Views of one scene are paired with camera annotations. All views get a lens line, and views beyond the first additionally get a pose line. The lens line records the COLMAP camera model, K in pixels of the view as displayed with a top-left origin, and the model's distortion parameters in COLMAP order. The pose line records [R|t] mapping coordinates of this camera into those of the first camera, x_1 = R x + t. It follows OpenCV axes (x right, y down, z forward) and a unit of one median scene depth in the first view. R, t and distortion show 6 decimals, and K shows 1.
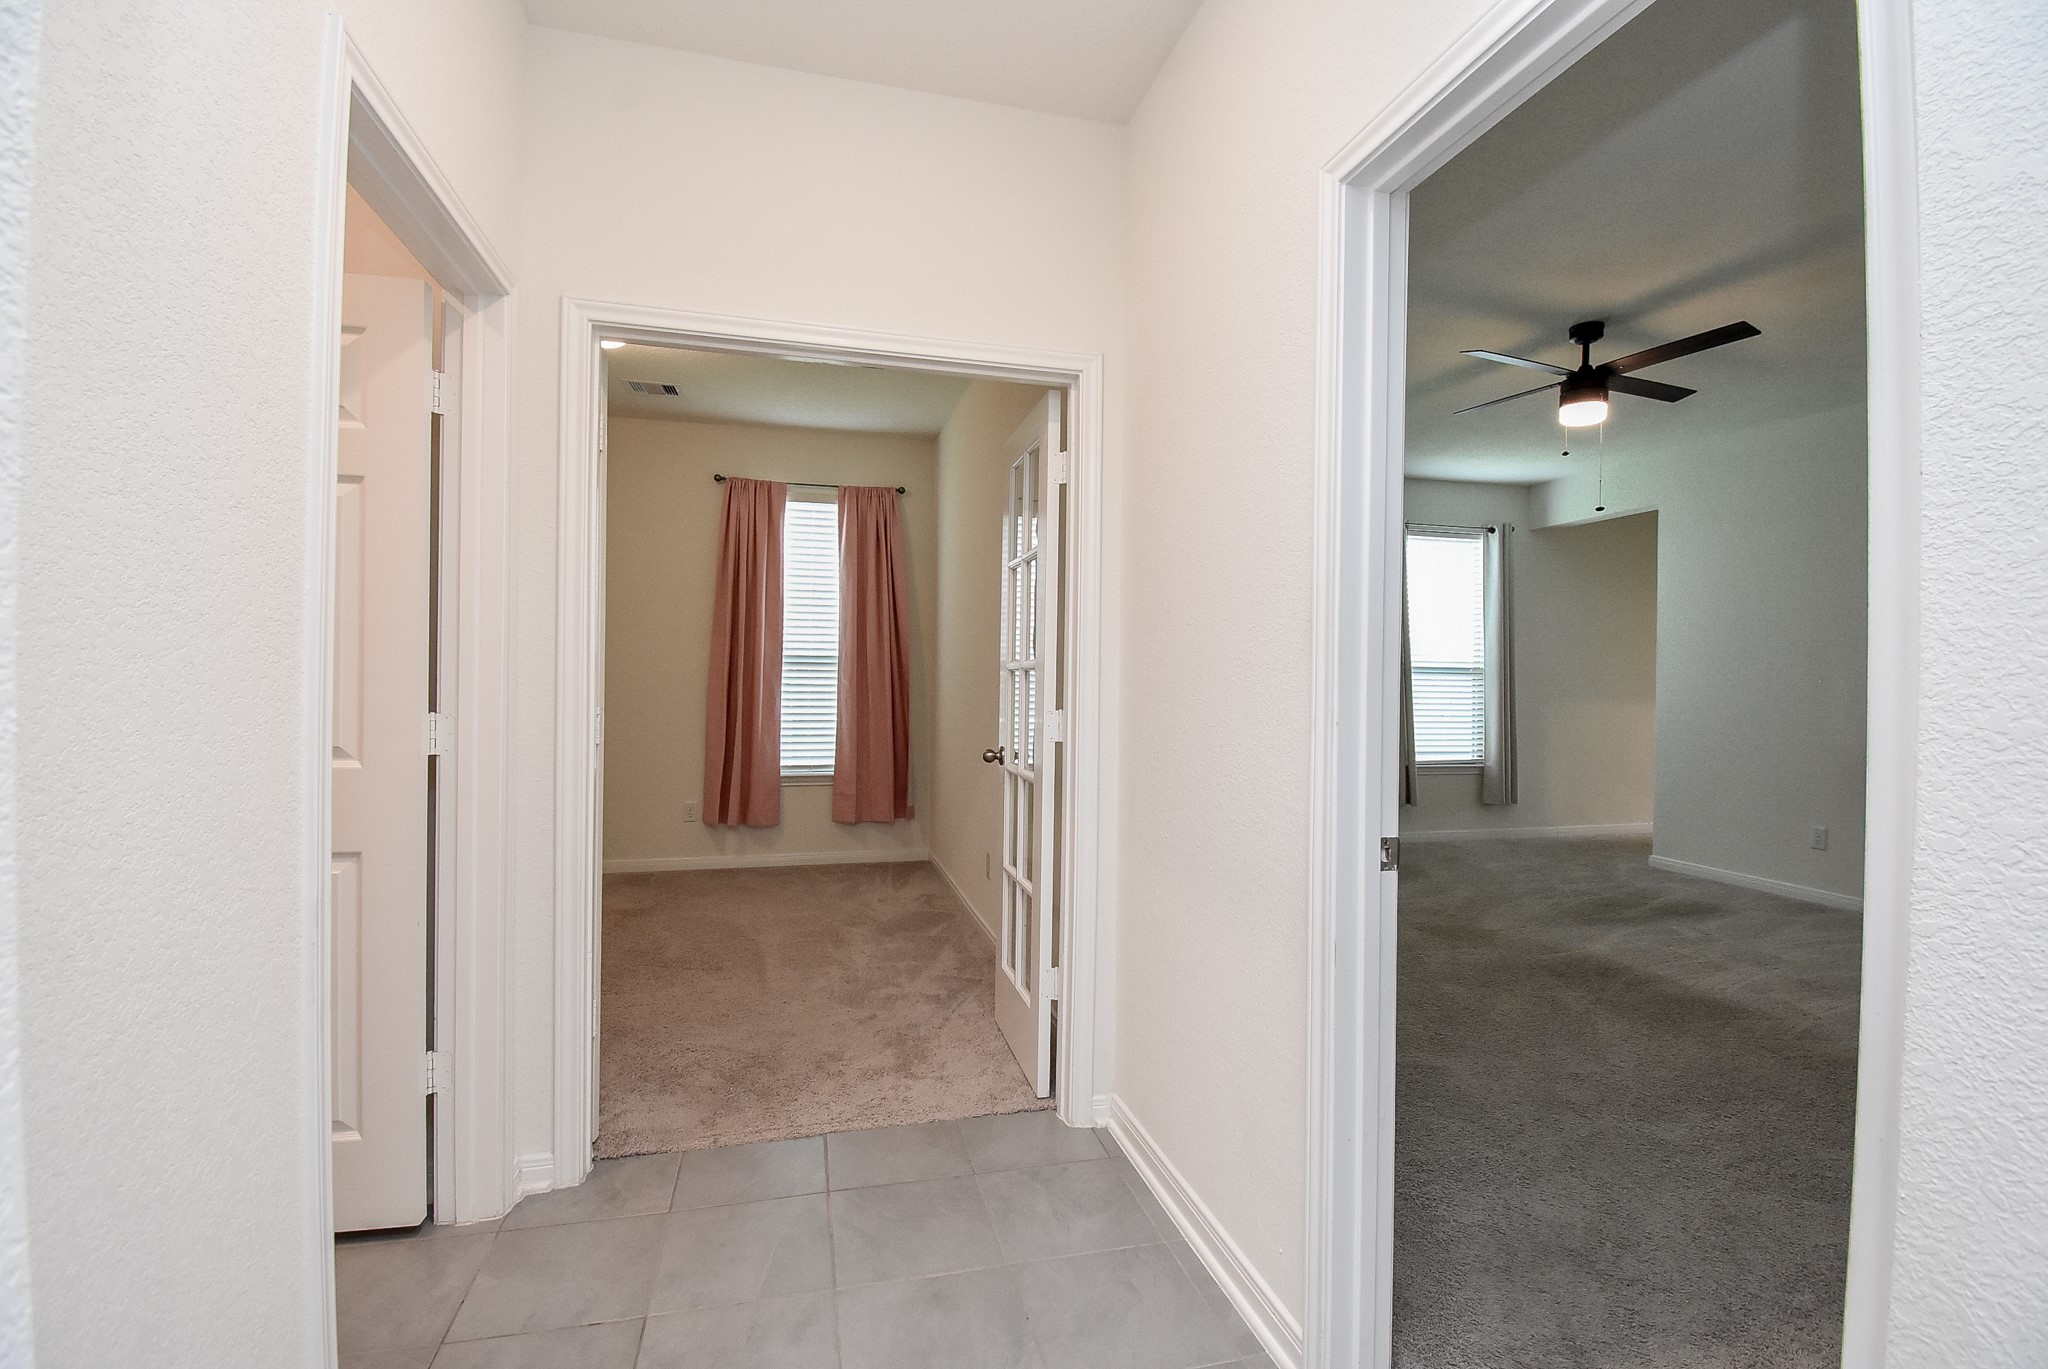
lens RADIAL K [[894.0, 0, 1024.0], [0, 894.0, 684.5], [0, 0, 1]] dist [0.002924, -0.013571]
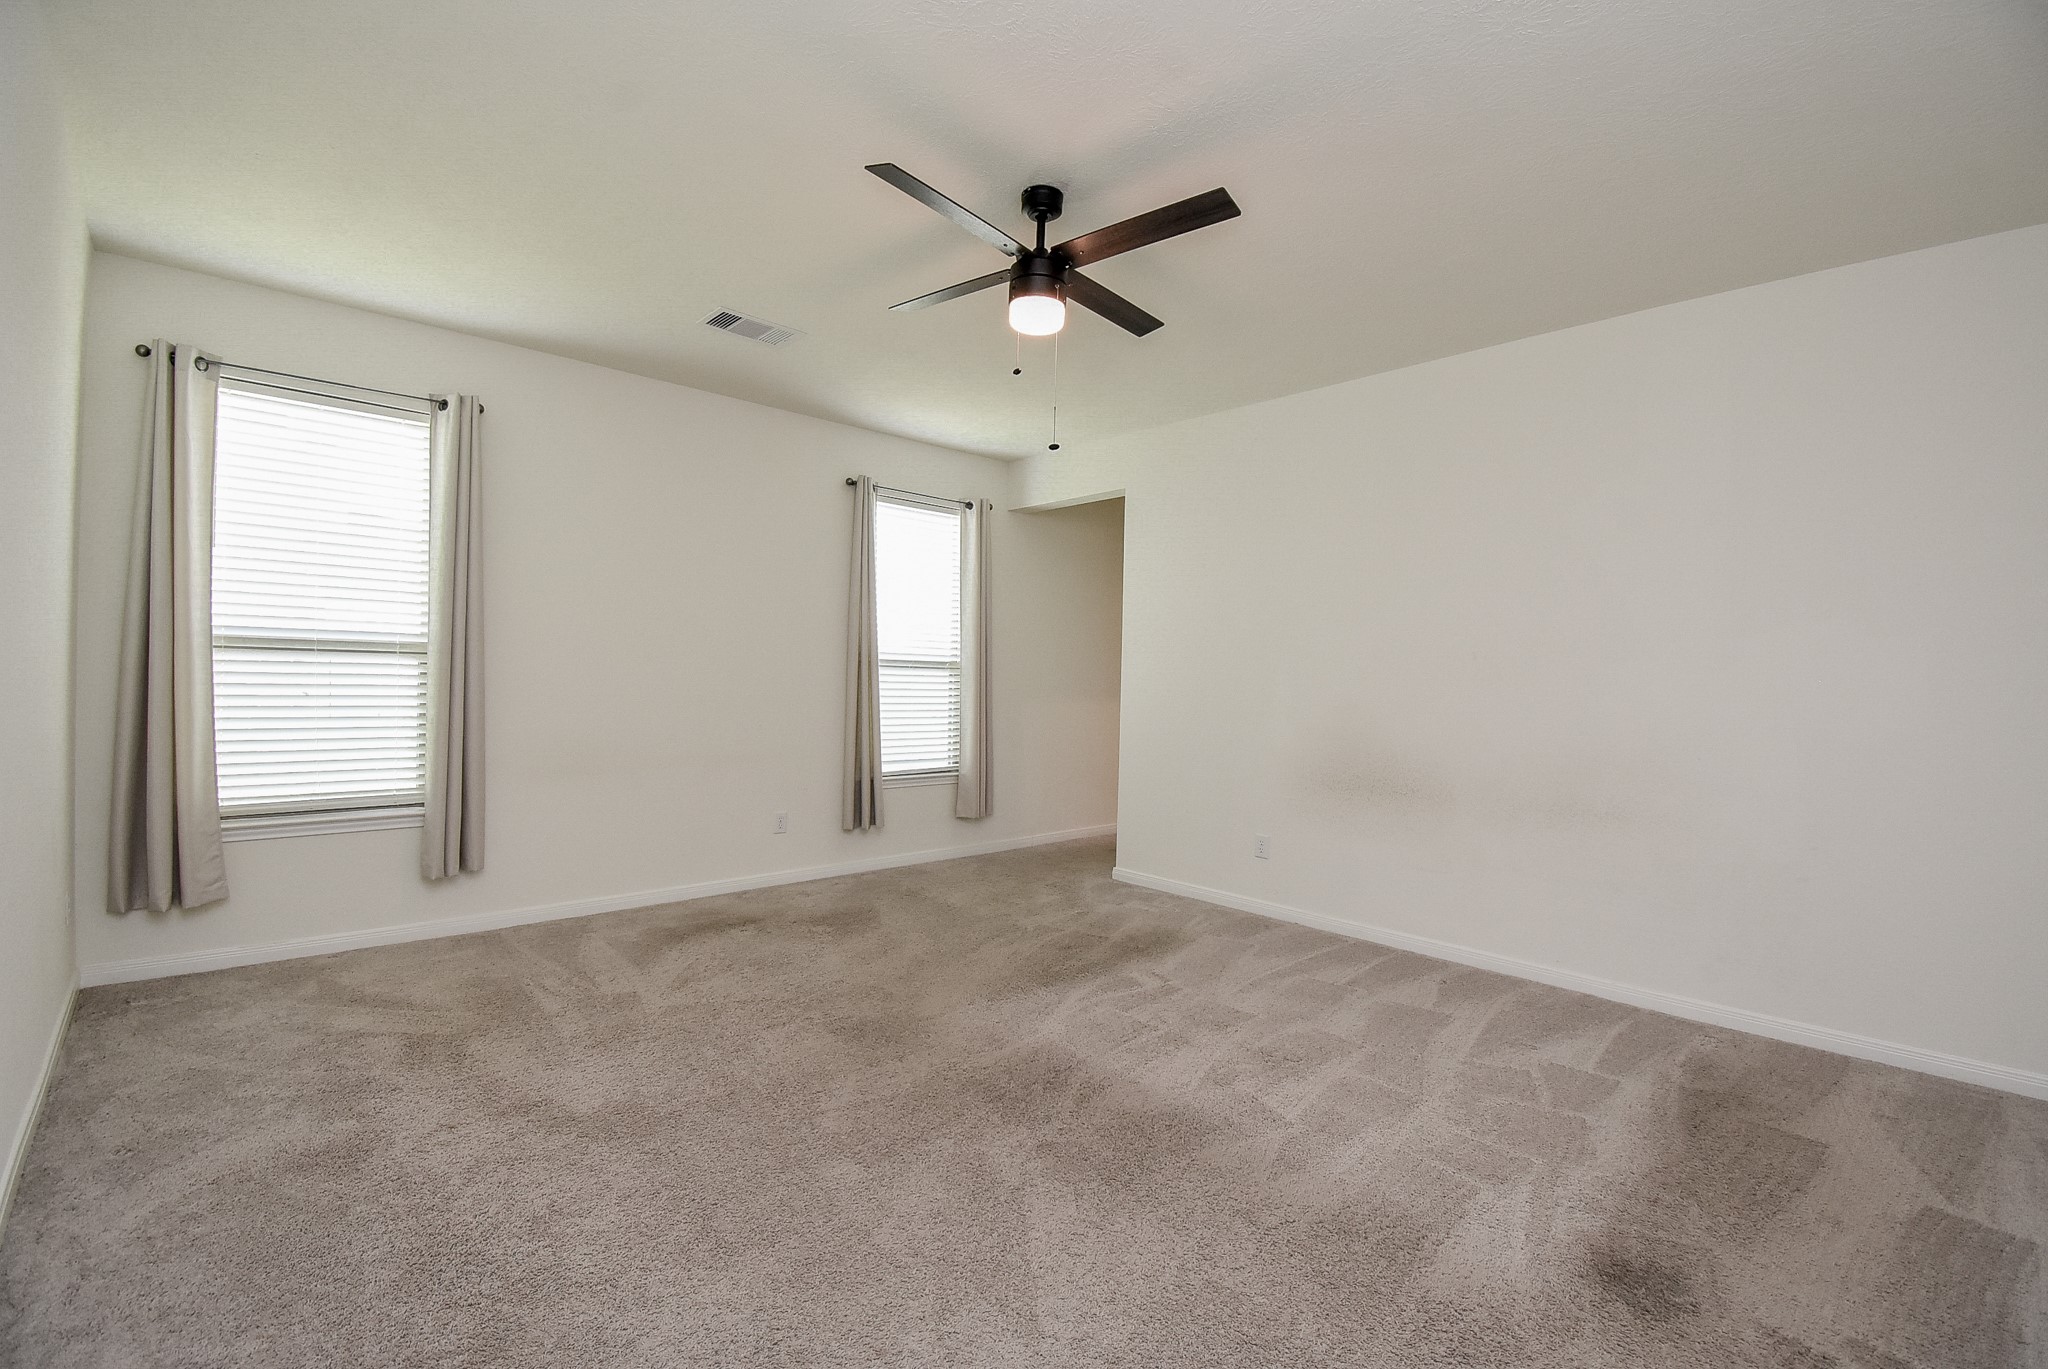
lens RADIAL K [[894.0, 0, 1024.0], [0, 894.0, 684.5], [0, 0, 1]] dist [0.002924, -0.013571]
pose [[0.877100, 0.003379, 0.480296, 0.230550], [-0.007807, 0.999943, 0.007223, -0.005067], [-0.480244, -0.010085, 0.877077, 0.310015]]
